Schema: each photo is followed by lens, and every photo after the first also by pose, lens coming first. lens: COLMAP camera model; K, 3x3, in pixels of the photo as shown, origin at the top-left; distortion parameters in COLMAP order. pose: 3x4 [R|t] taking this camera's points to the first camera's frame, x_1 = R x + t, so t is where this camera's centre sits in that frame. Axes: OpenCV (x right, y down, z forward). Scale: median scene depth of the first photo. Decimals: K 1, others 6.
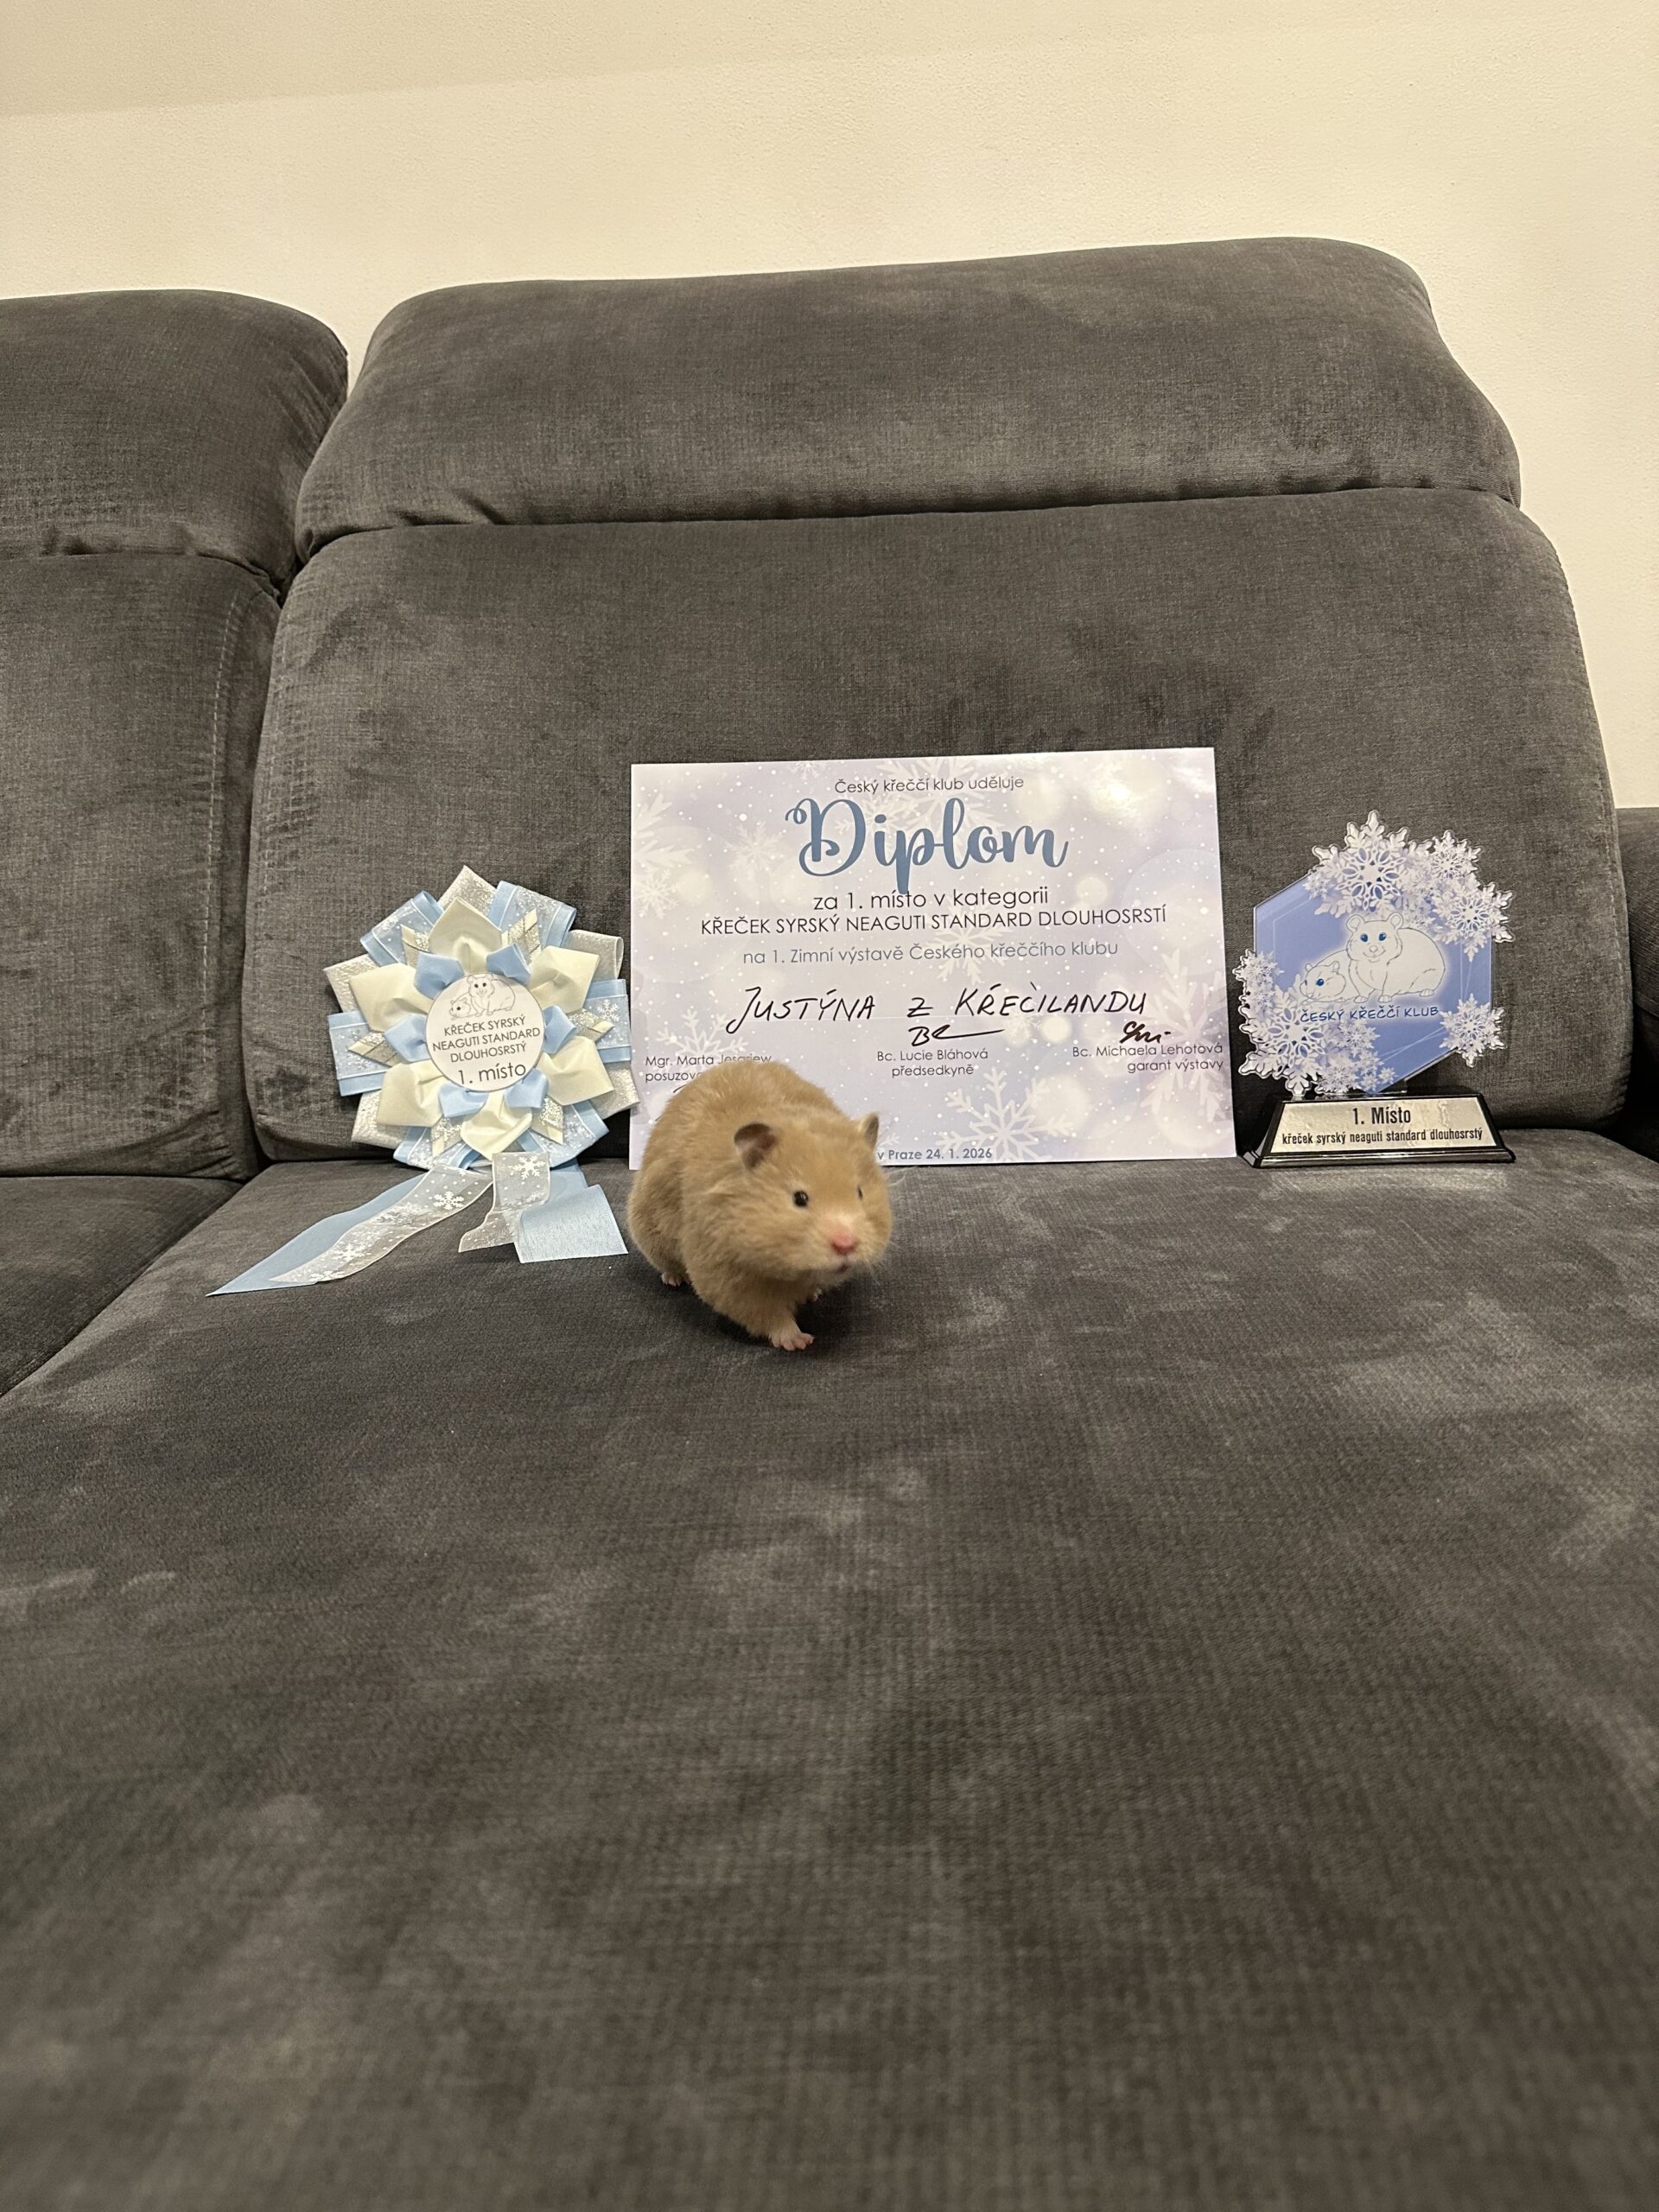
lens RADIAL K [[1750.4, 0, 829.5], [0, 1750.4, 1106.0], [0, 0, 1]] dist [0.015757, -0.002376]
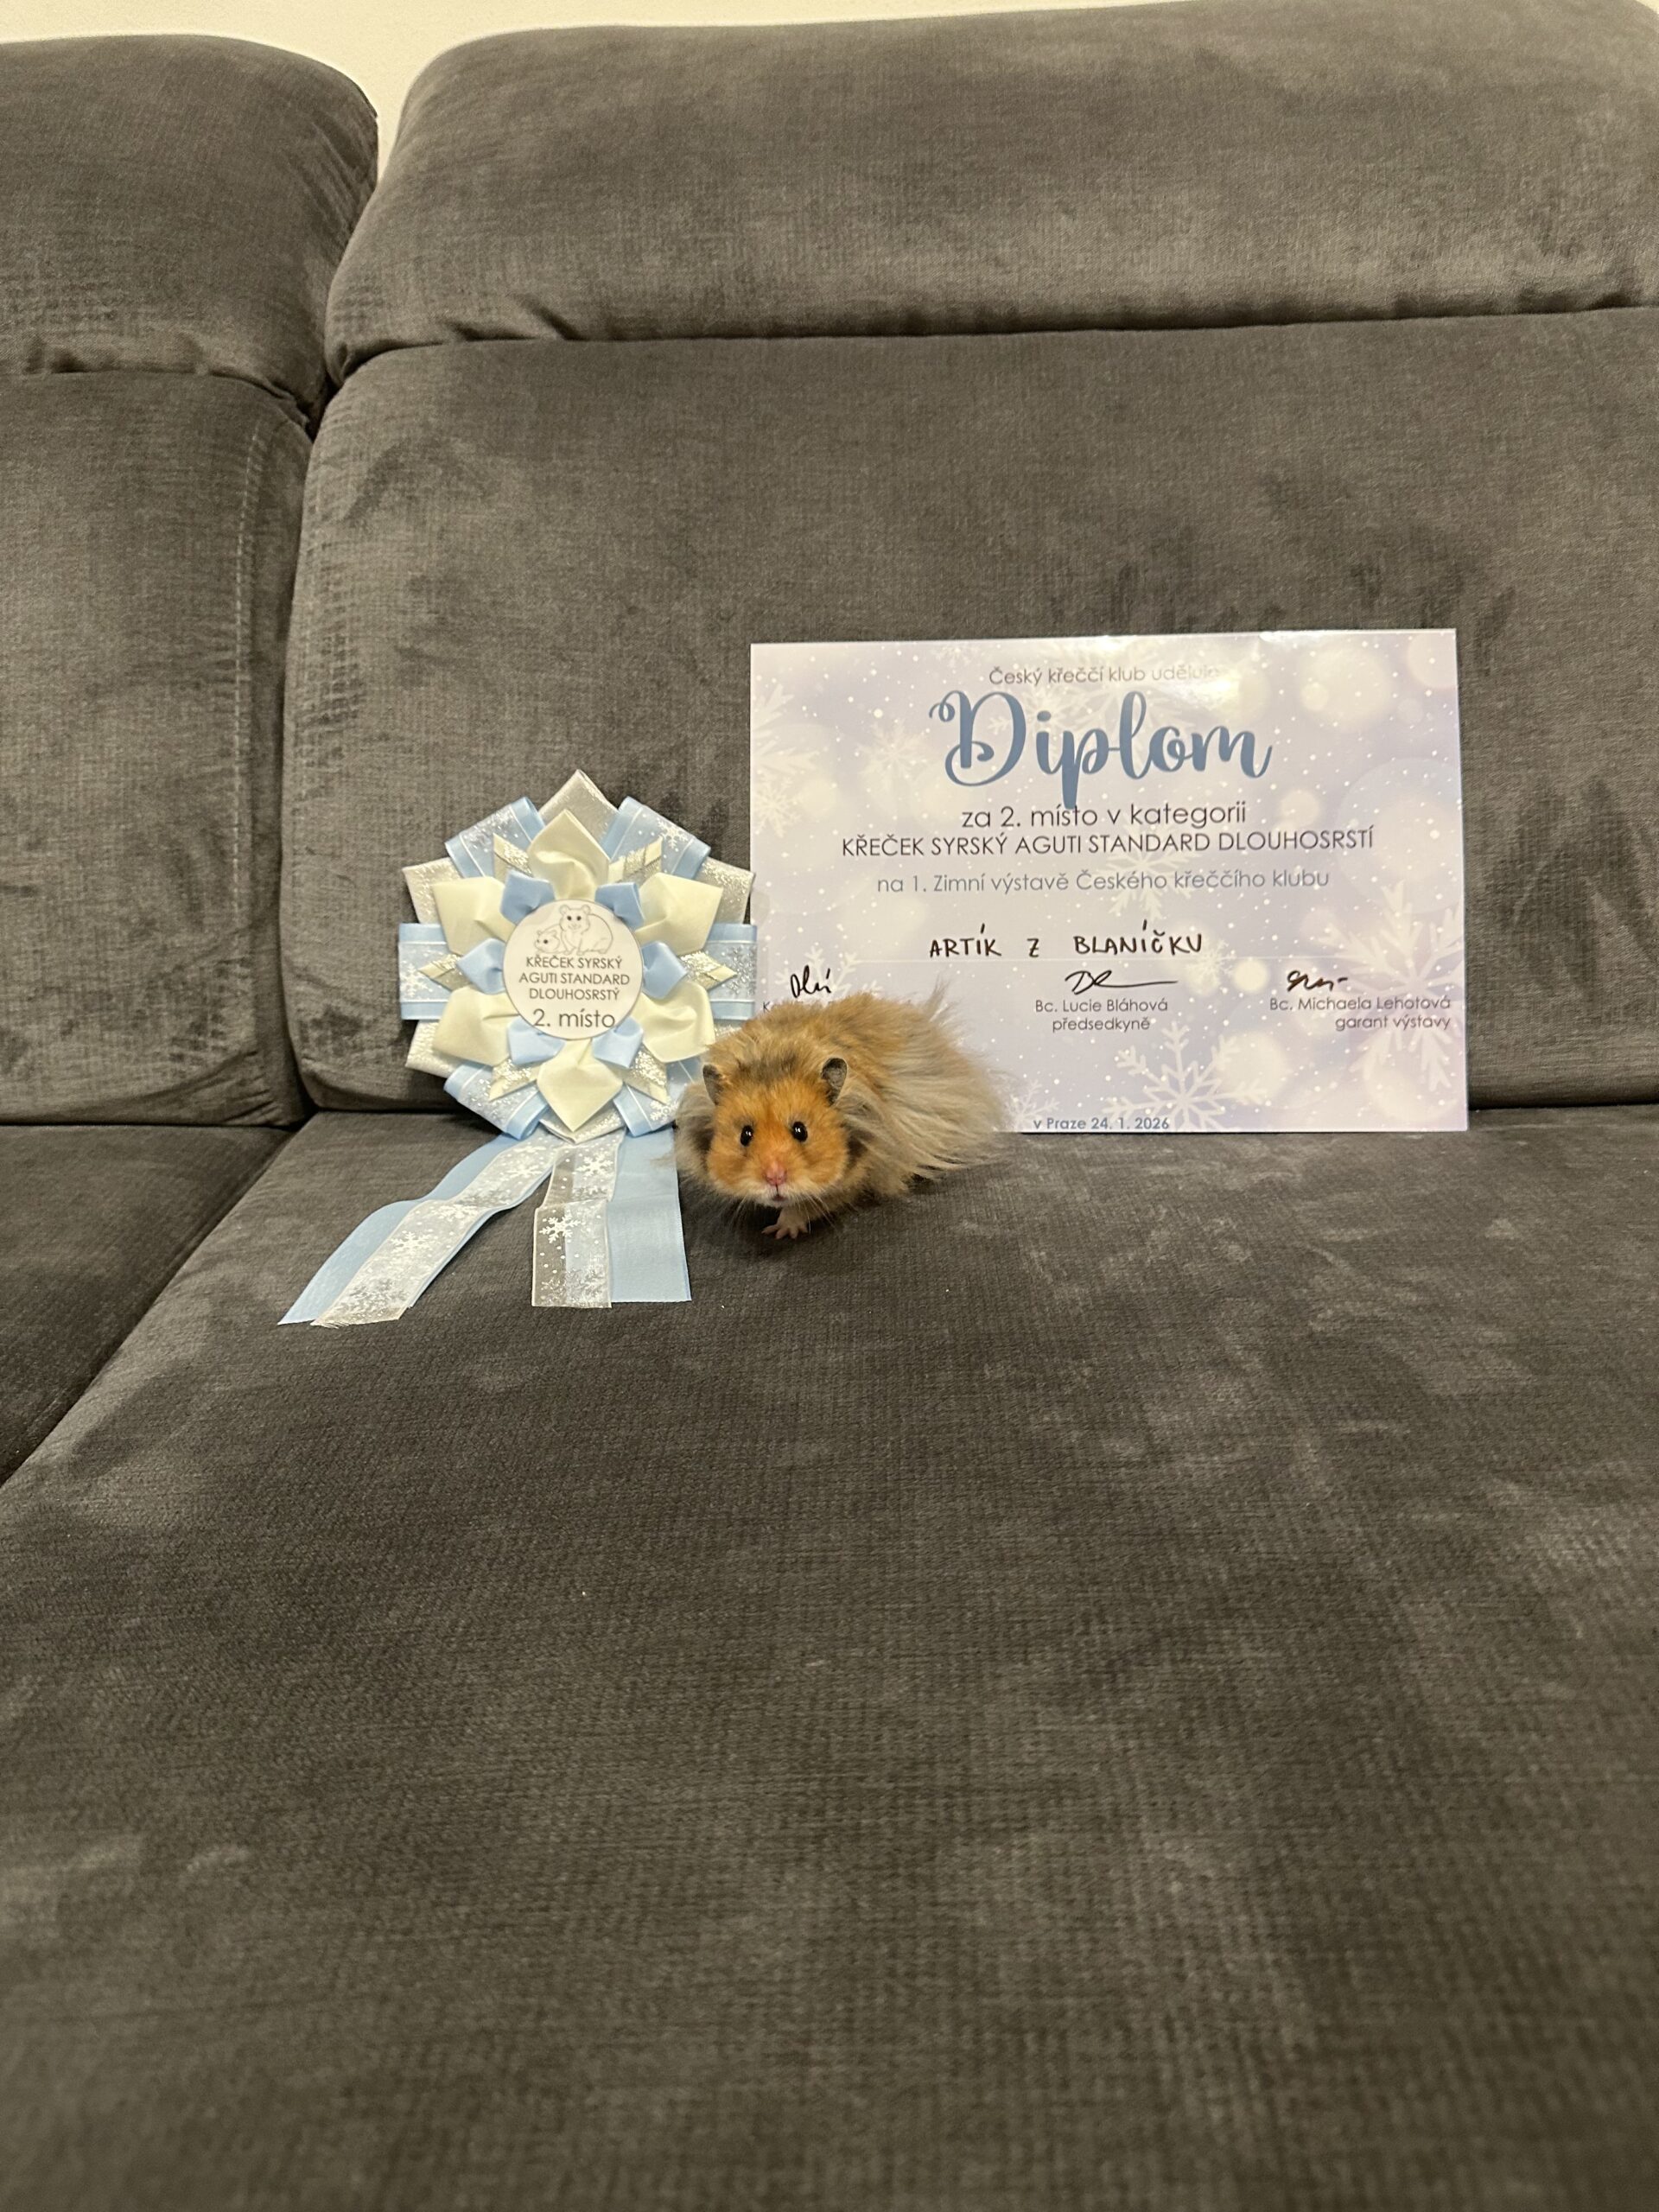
lens RADIAL K [[1717.0, 0, 829.5], [0, 1717.0, 1106.0], [0, 0, 1]] dist [0.000745, 0.003347]
pose [[0.999934, 0.011239, -0.002584, -0.062882], [-0.010831, 0.992202, 0.124166, -0.077593], [0.003959, -0.124130, 0.992258, 0.156068]]
